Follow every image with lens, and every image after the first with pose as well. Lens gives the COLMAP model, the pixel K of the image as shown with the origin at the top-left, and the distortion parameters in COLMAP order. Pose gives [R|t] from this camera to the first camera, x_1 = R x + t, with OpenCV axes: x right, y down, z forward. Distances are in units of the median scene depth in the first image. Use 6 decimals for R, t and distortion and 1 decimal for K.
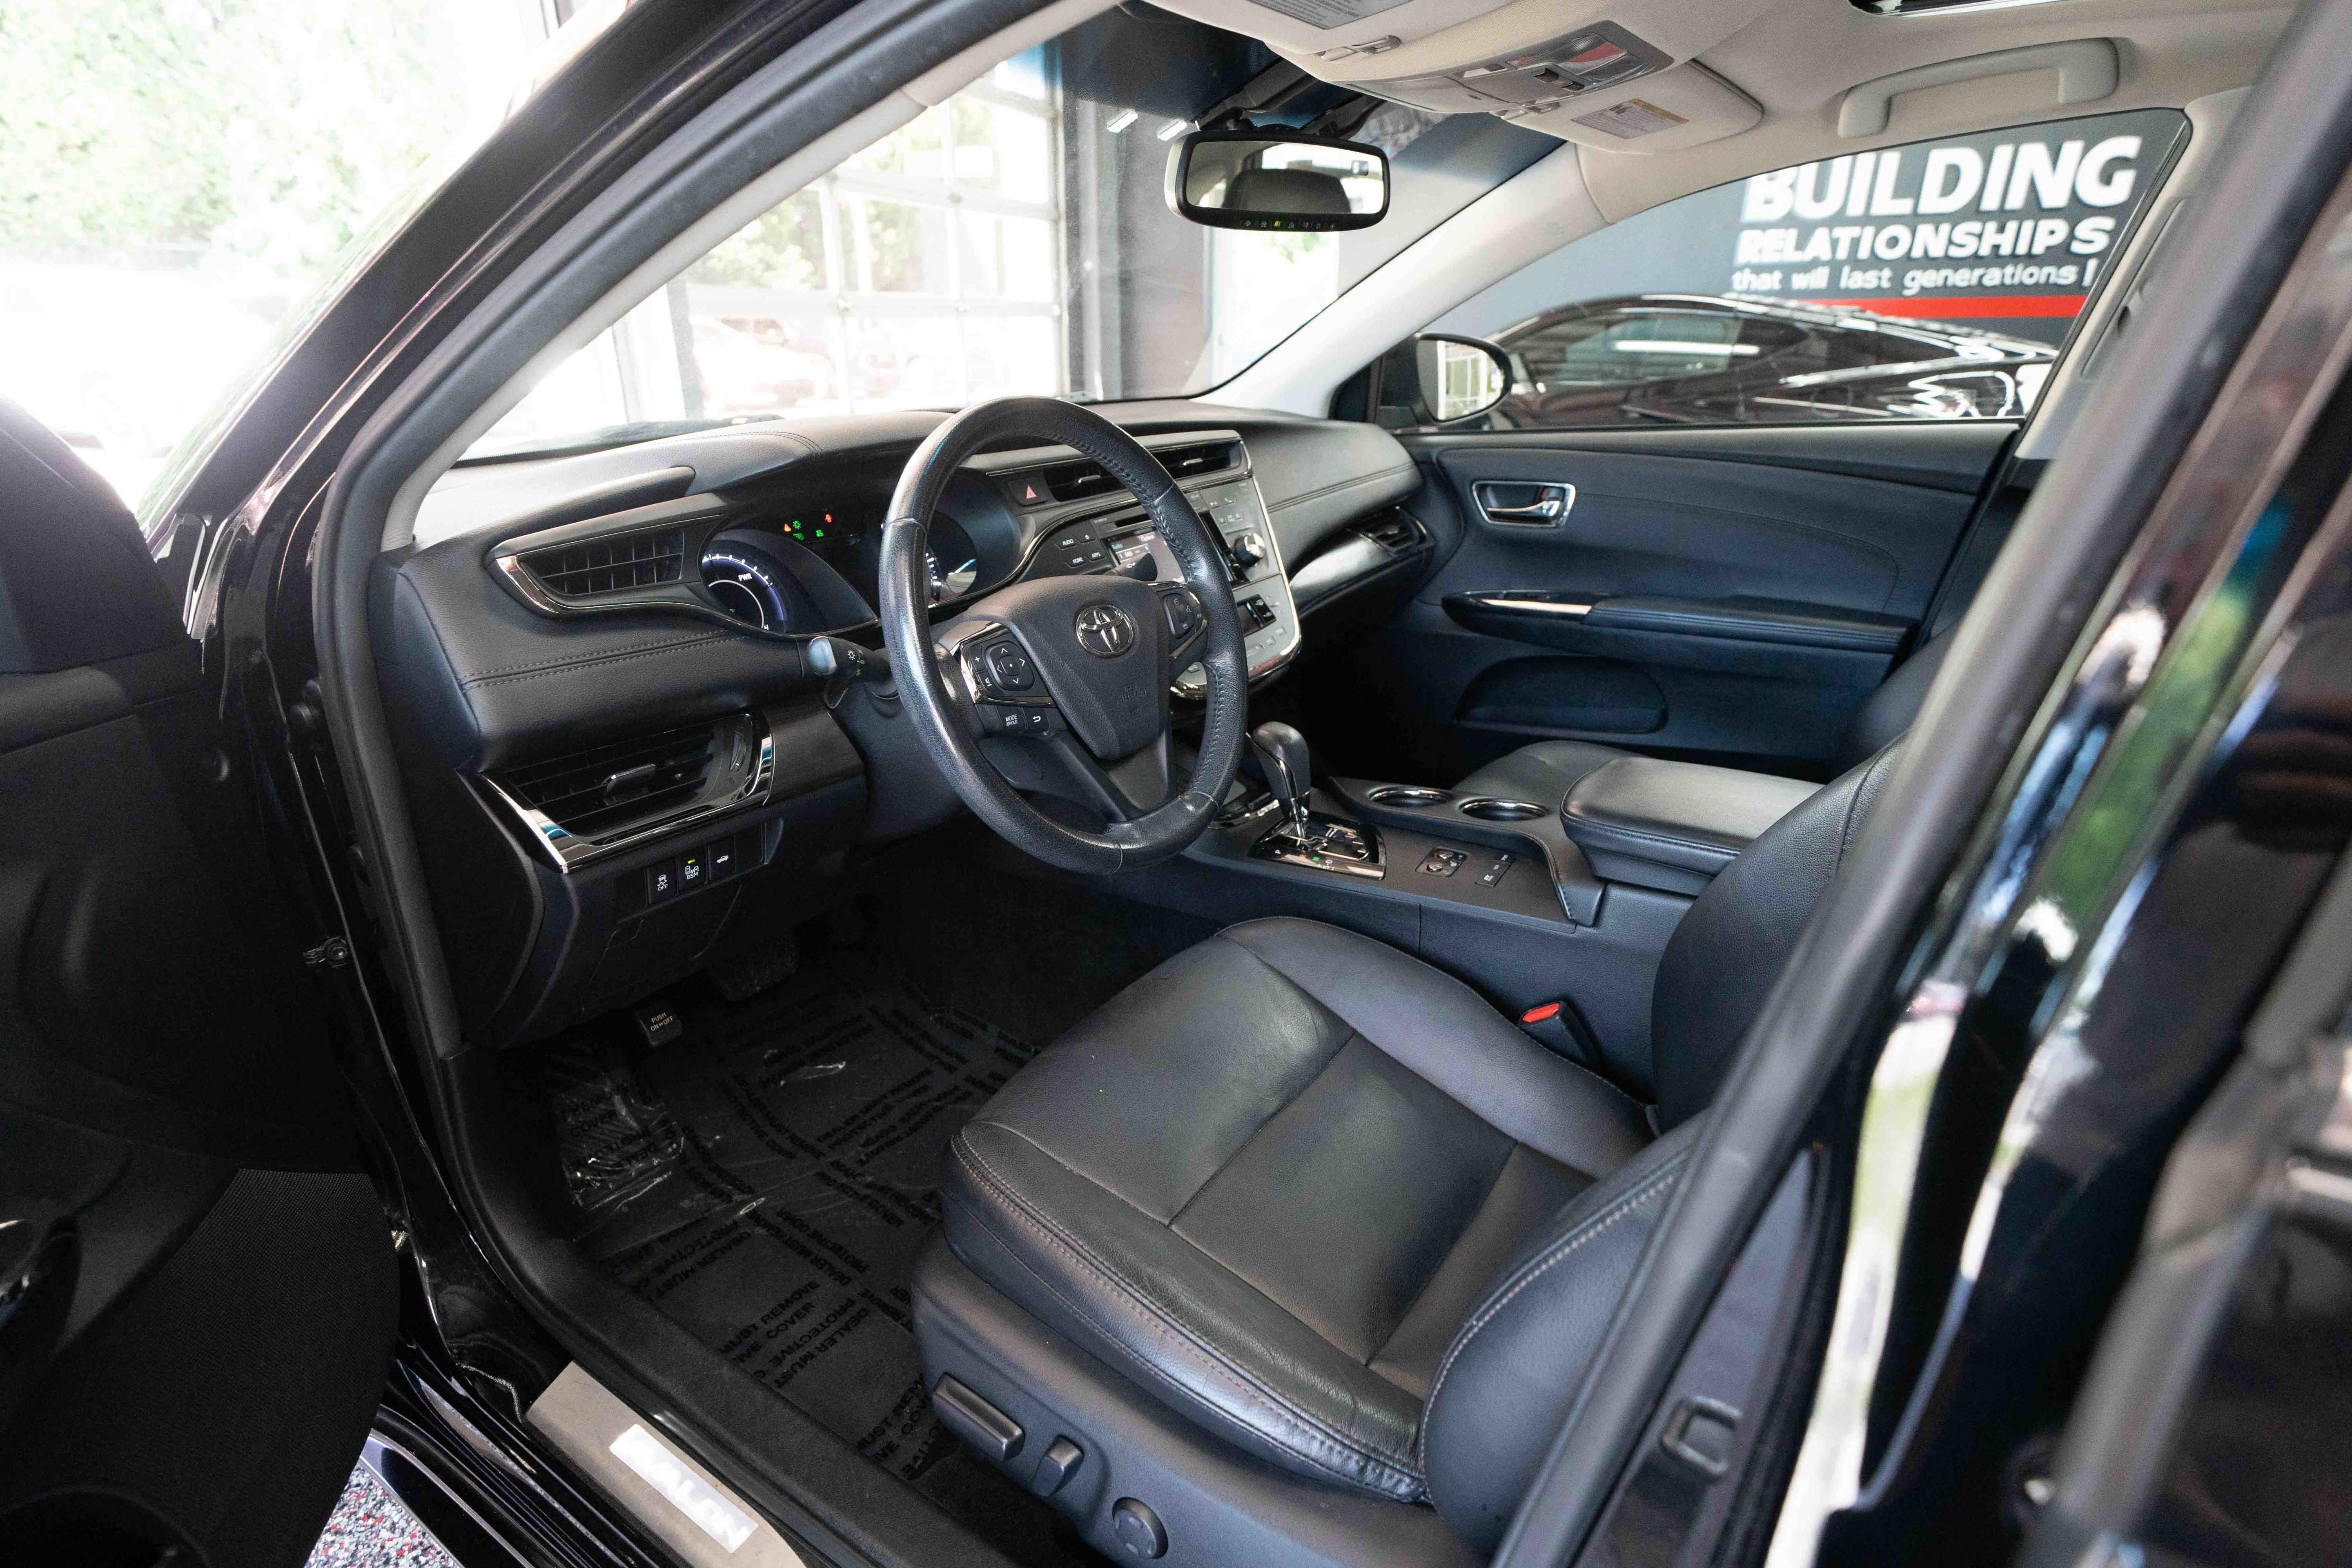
lens RADIAL K [[1218.6, 0, 1176.0], [0, 1218.6, 784.0], [0, 0, 1]] dist [0.025076, 0.000282]
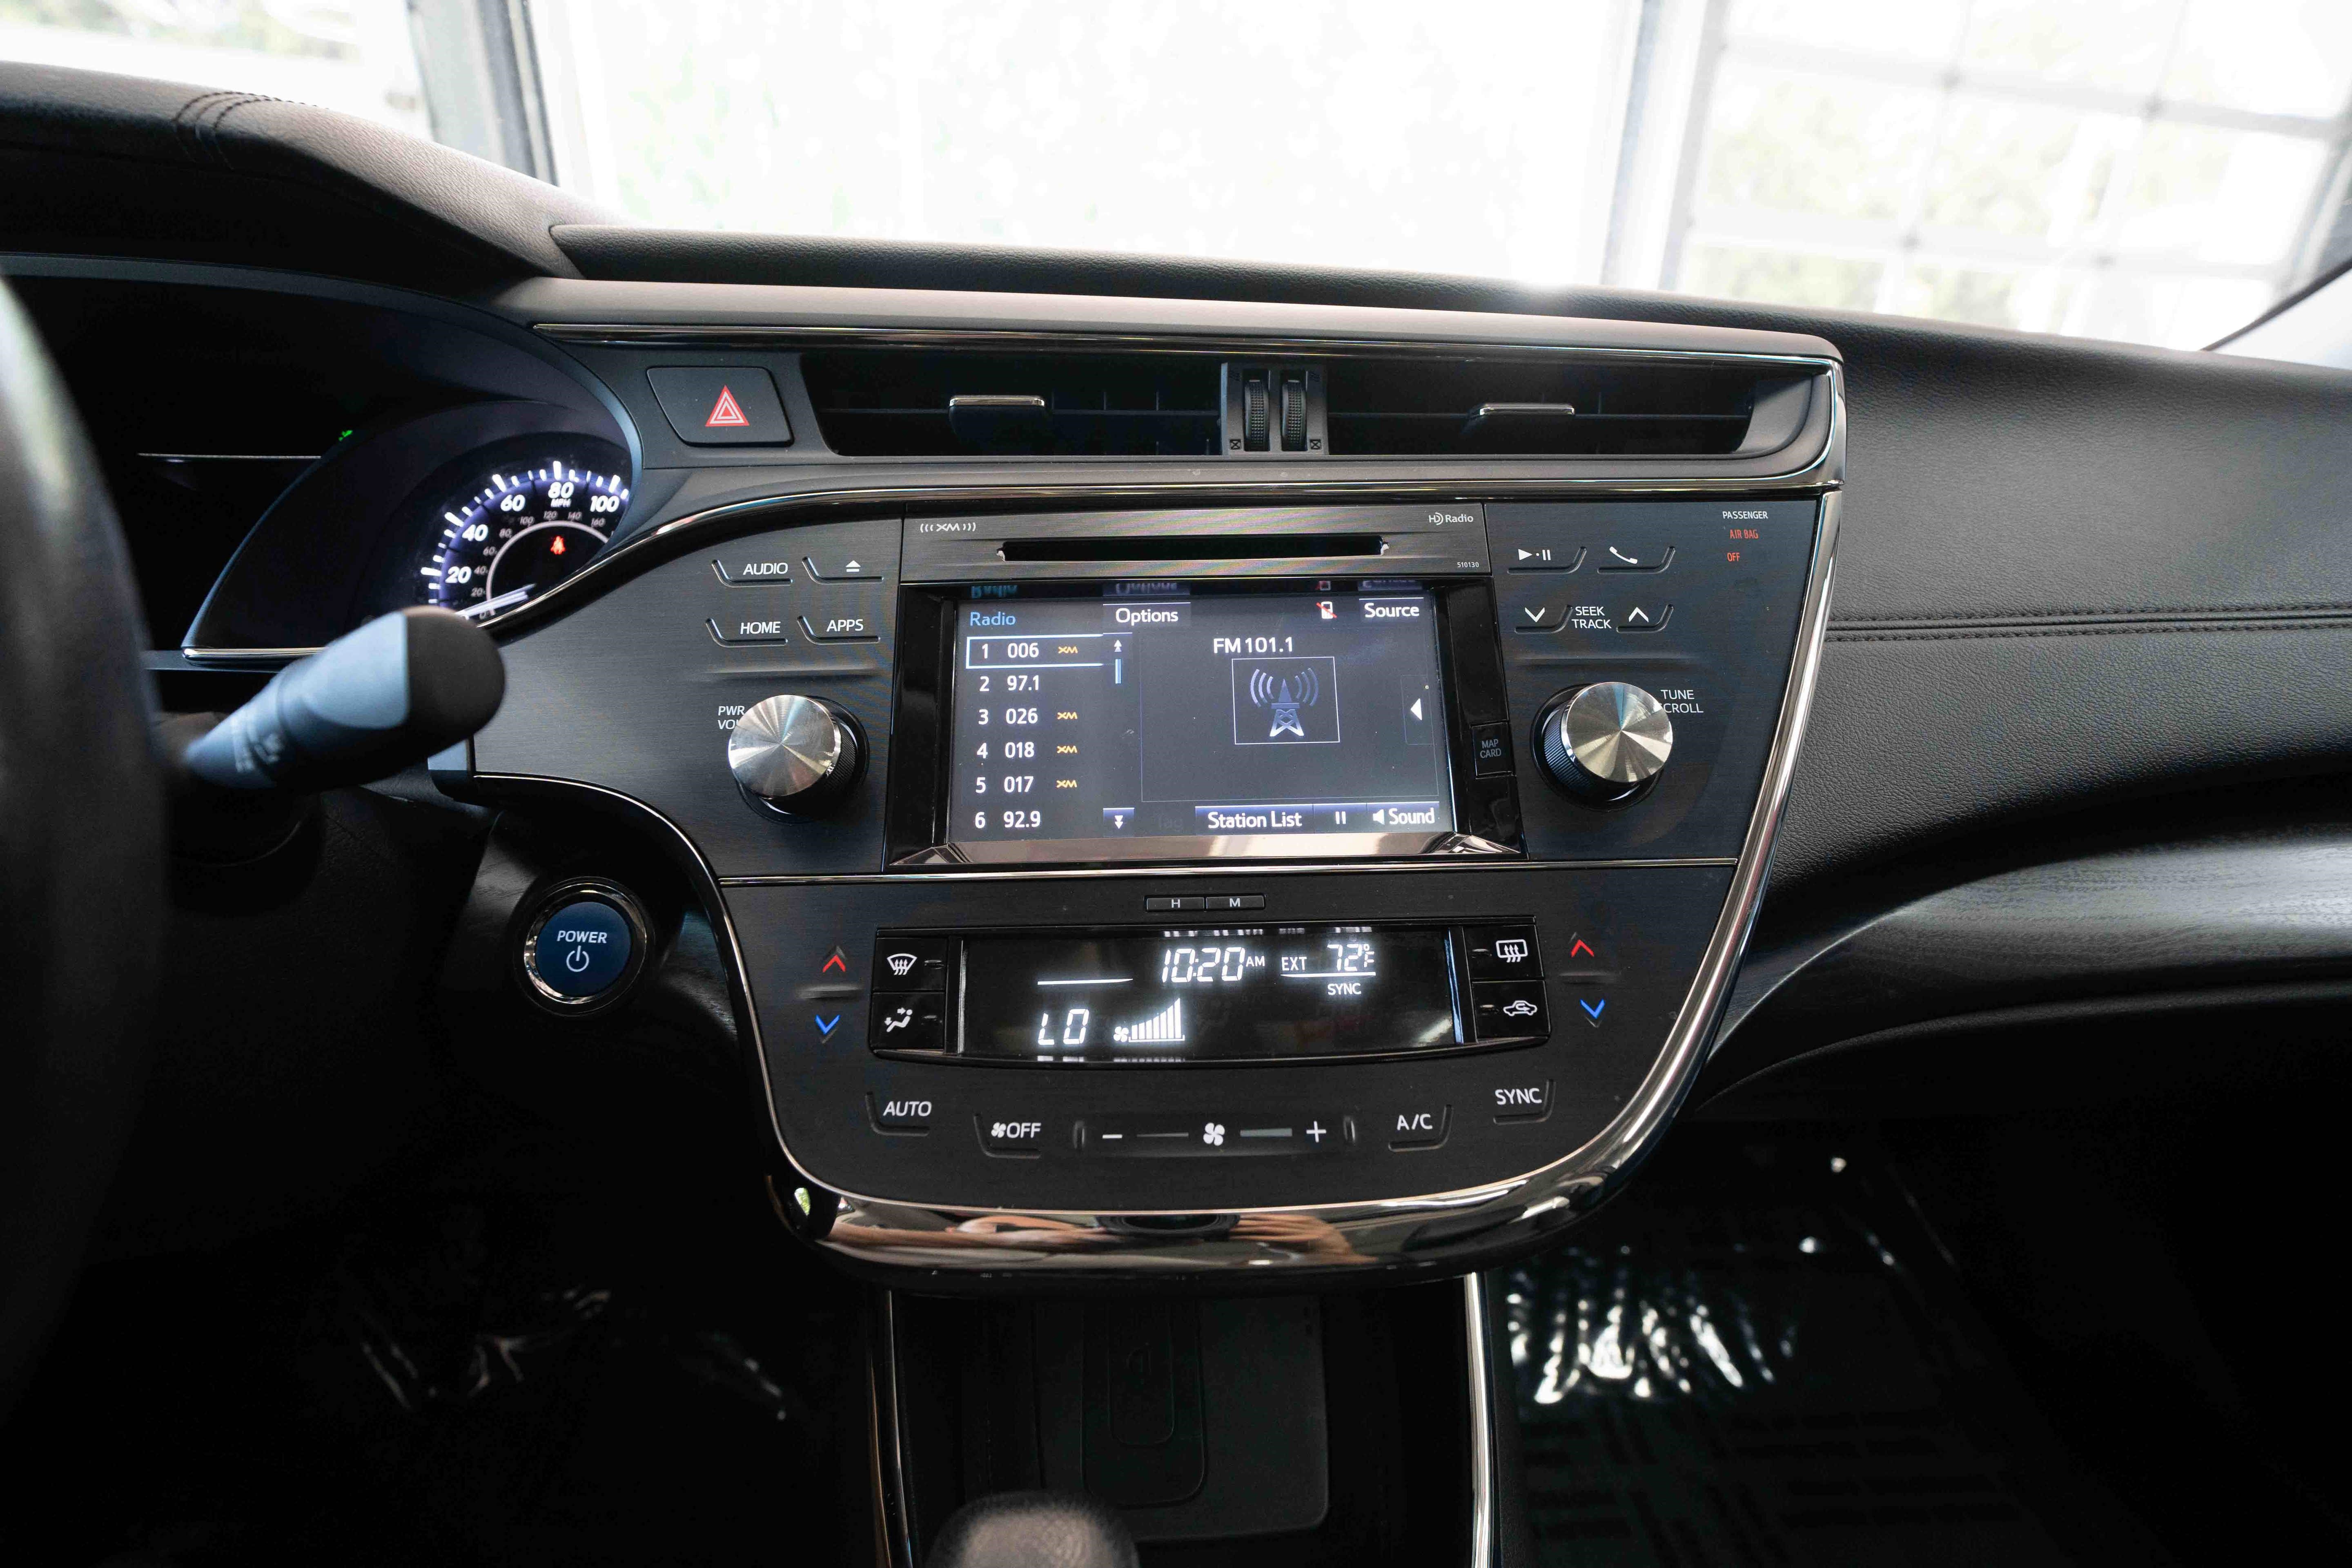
lens RADIAL K [[1015.0, 0, 1176.0], [0, 1015.0, 784.0], [0, 0, 1]] dist [-0.001305, -0.000454]
pose [[0.611796, 0.277374, -0.740790, 0.159921], [-0.304342, 0.946954, 0.103222, -0.170317], [0.730125, 0.162303, 0.663759, 0.756549]]
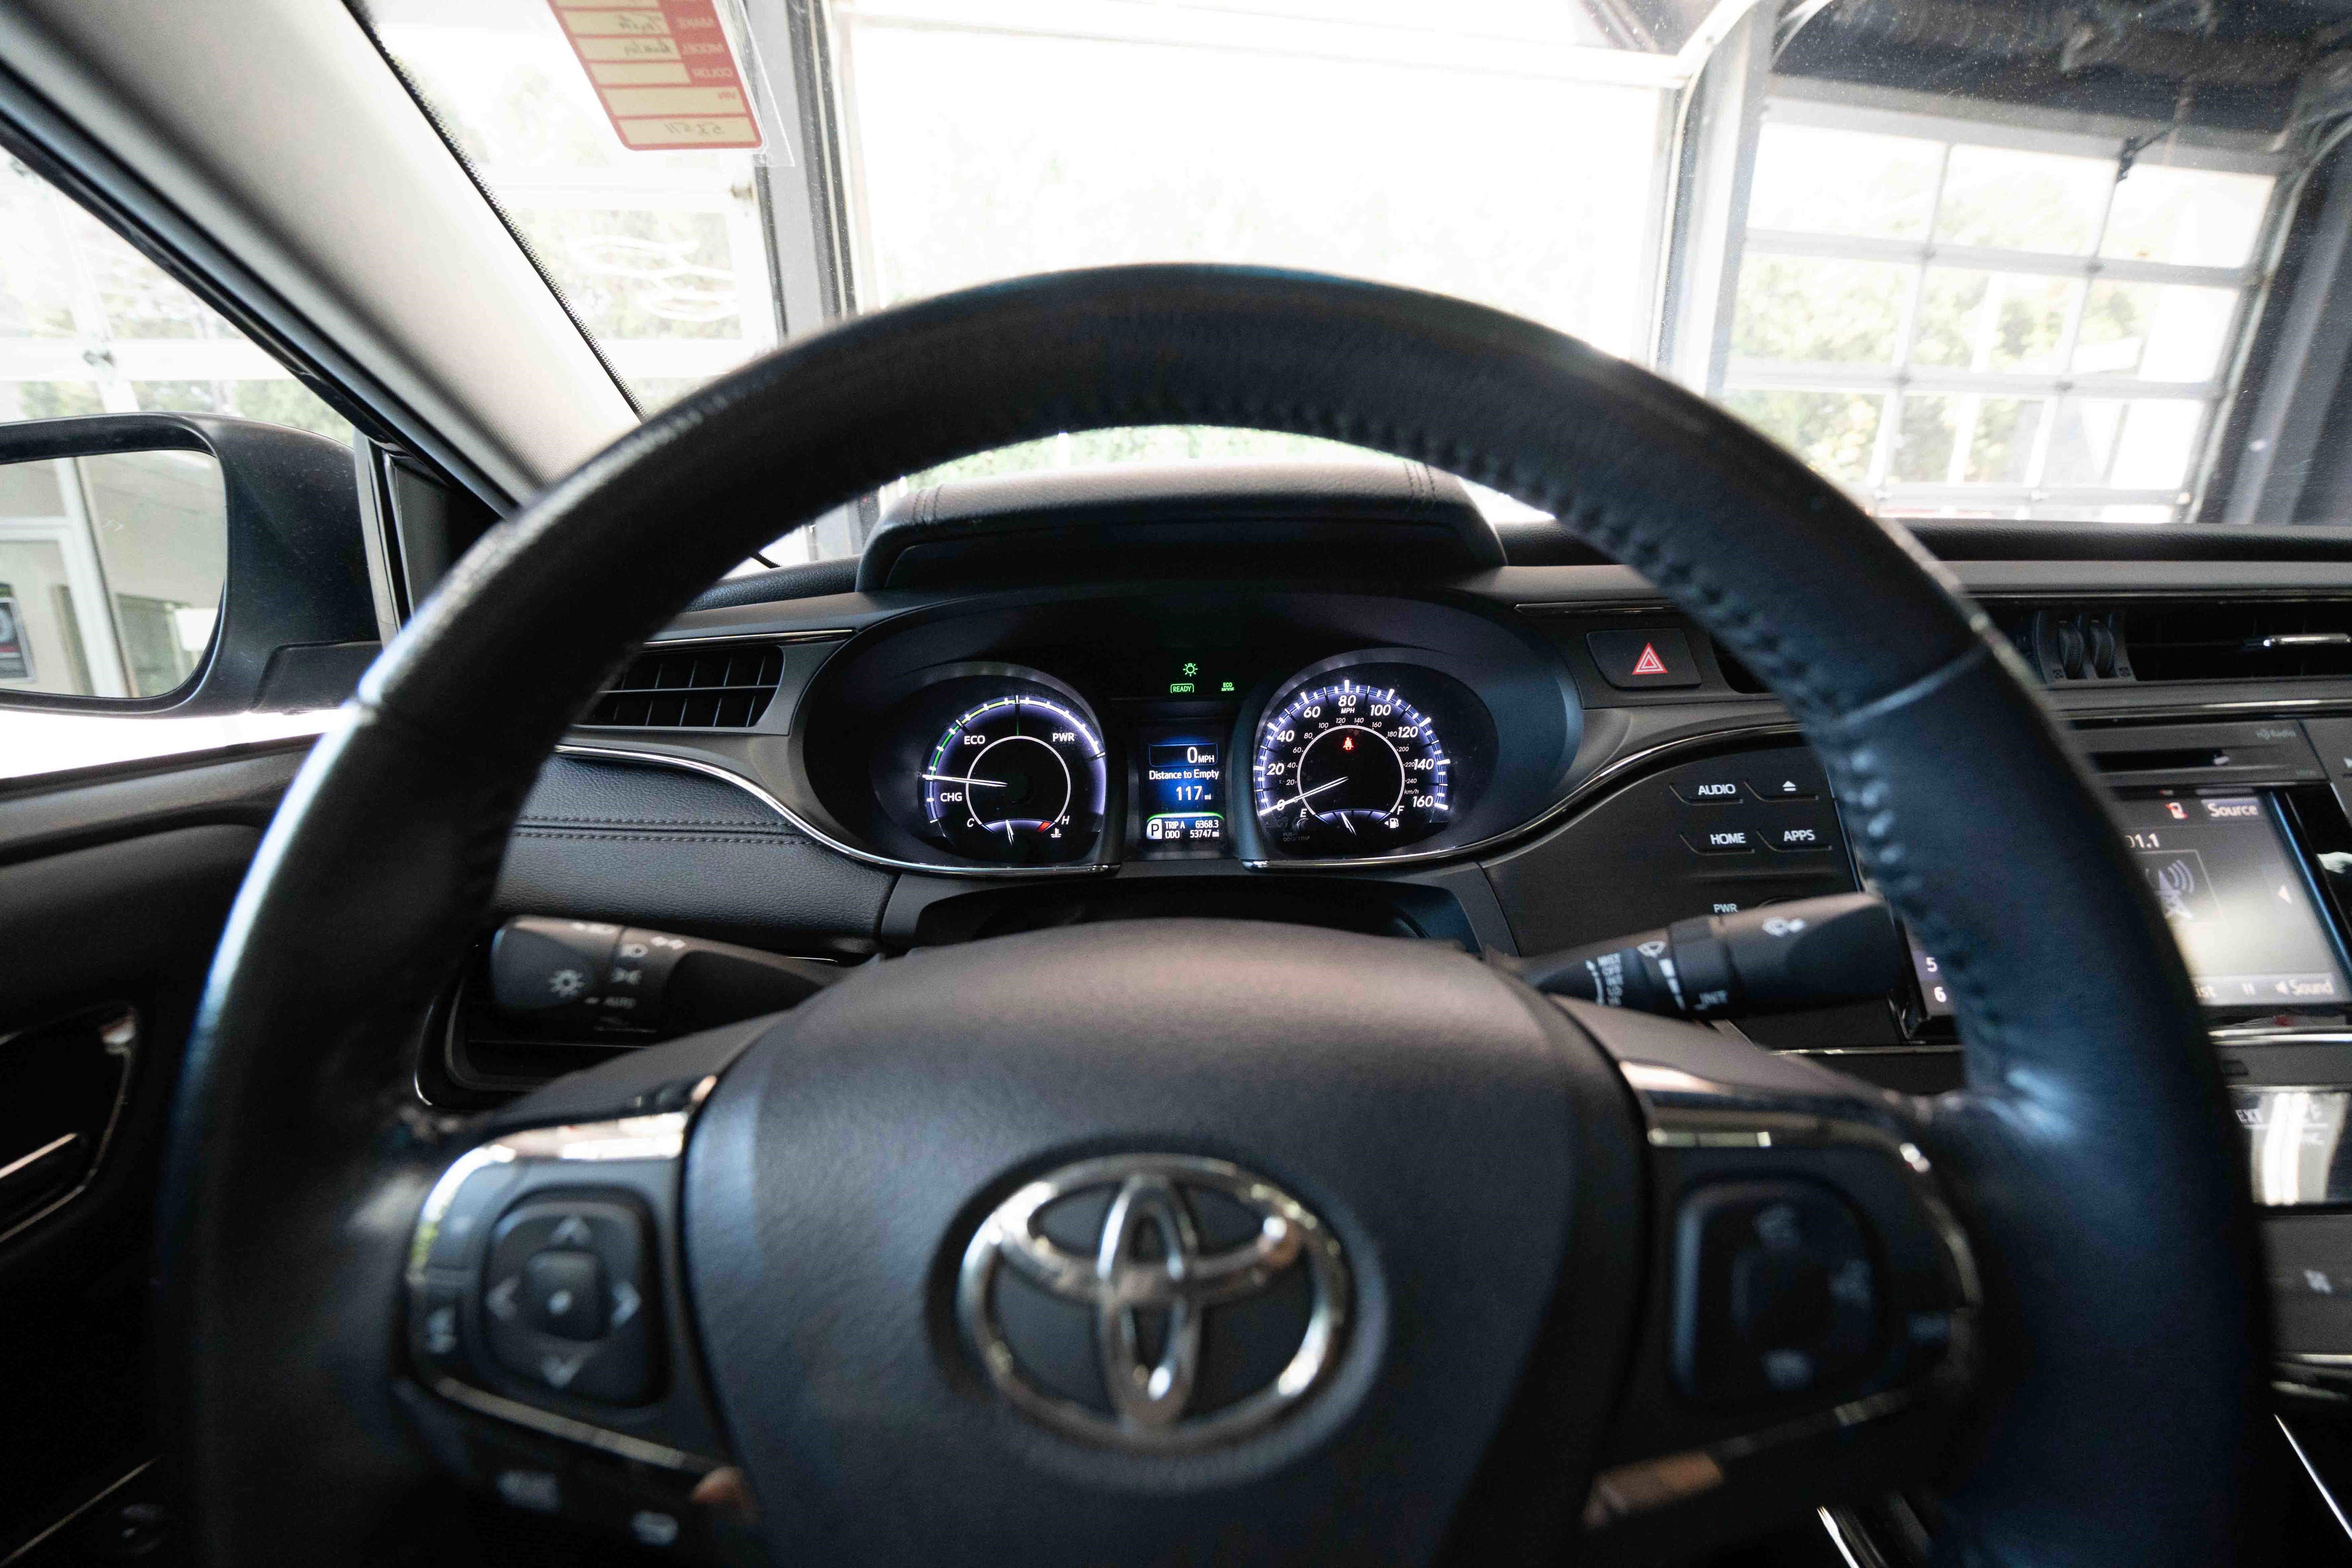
lens RADIAL K [[808.1, 0, 1176.0], [0, 808.1, 784.0], [0, 0, 1]] dist [-0.023130, 0.000136]
pose [[0.544425, 0.224392, -0.808238, 0.023444], [-0.275311, 0.957978, 0.080515, -0.142674], [0.792341, 0.178682, 0.583325, 0.582636]]
